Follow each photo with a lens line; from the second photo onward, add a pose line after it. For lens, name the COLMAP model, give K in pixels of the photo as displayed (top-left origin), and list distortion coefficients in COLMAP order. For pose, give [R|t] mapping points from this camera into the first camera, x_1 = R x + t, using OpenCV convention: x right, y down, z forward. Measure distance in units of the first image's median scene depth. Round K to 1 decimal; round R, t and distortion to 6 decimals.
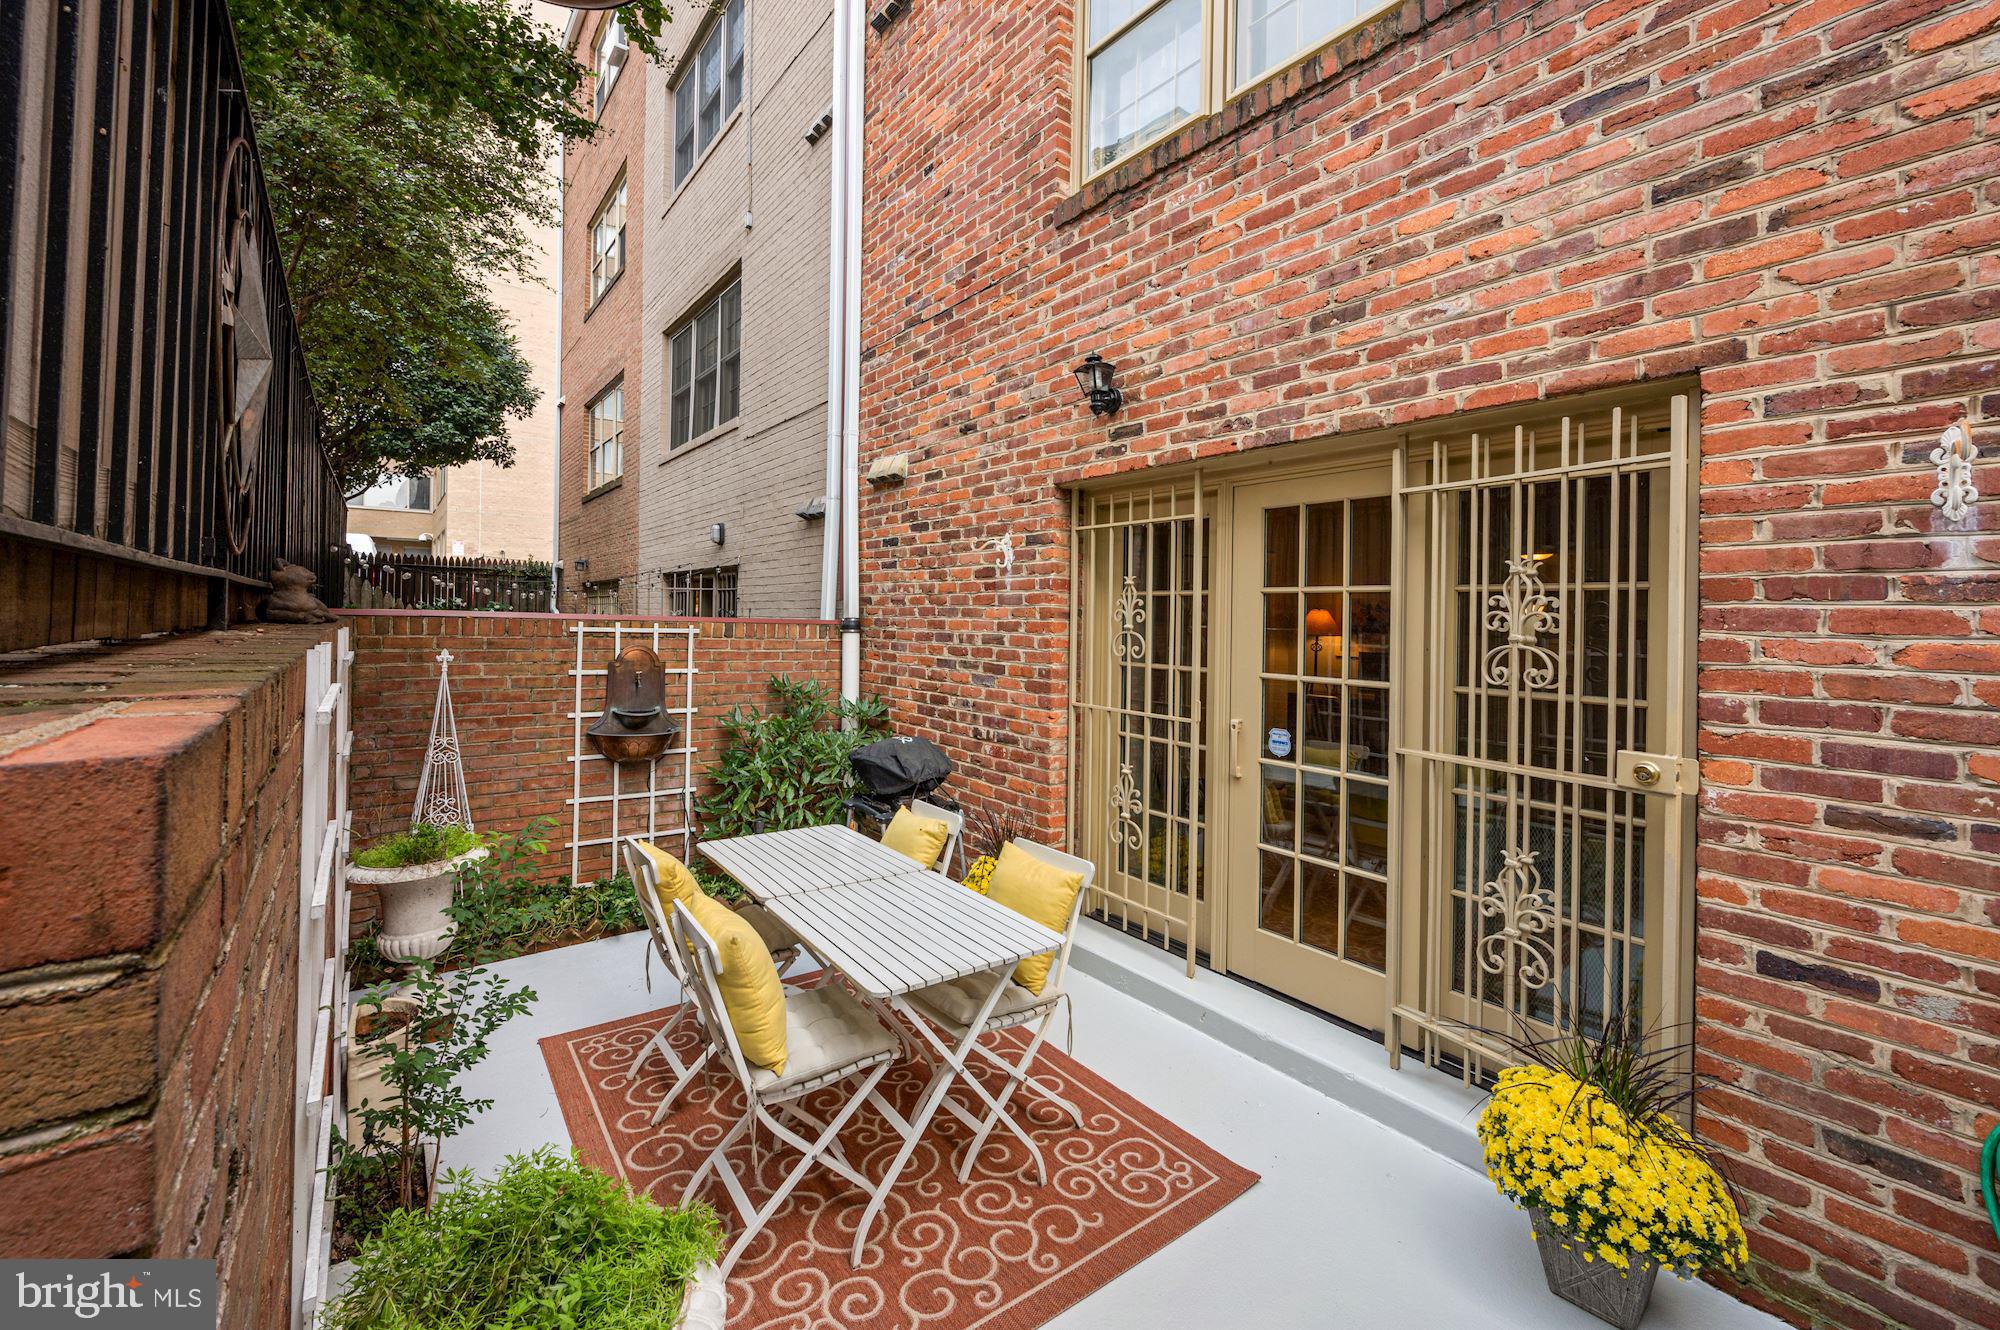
lens RADIAL K [[809.1, 0, 1037.3], [0, 809.1, 594.9], [0, 0, 1]] dist [-0.002091, 0.001596]
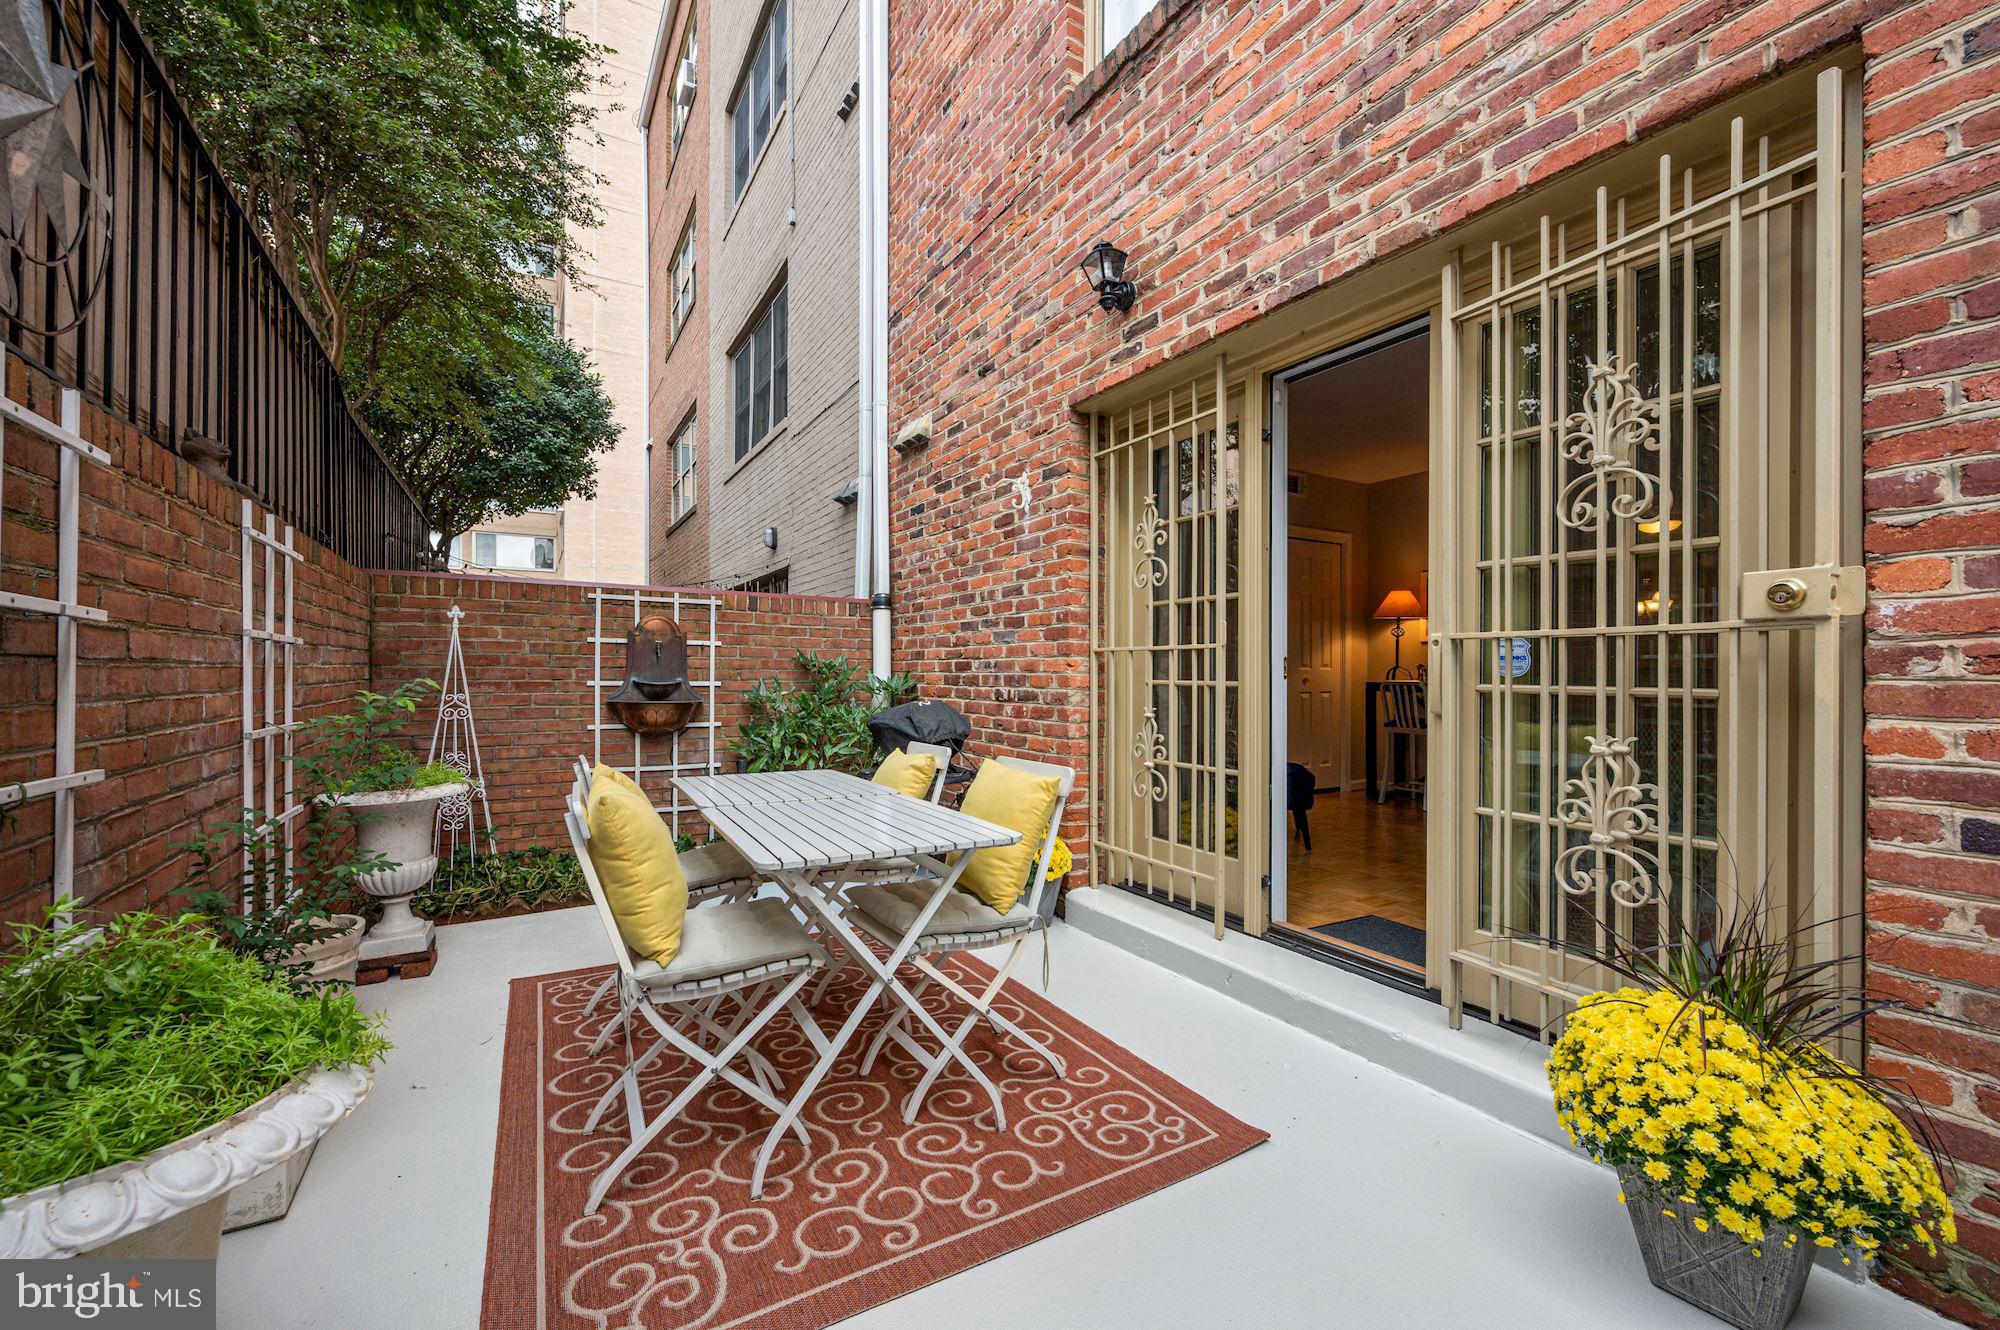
lens RADIAL K [[809.1, 0, 1036.7], [0, 809.1, 649.2], [0, 0, 1]] dist [-0.002091, 0.001596]
pose [[0.993398, -0.017186, -0.113423, 0.105830], [0.017729, 0.999836, 0.003783, 0.166165], [0.113339, -0.005769, 0.993540, 0.128459]]
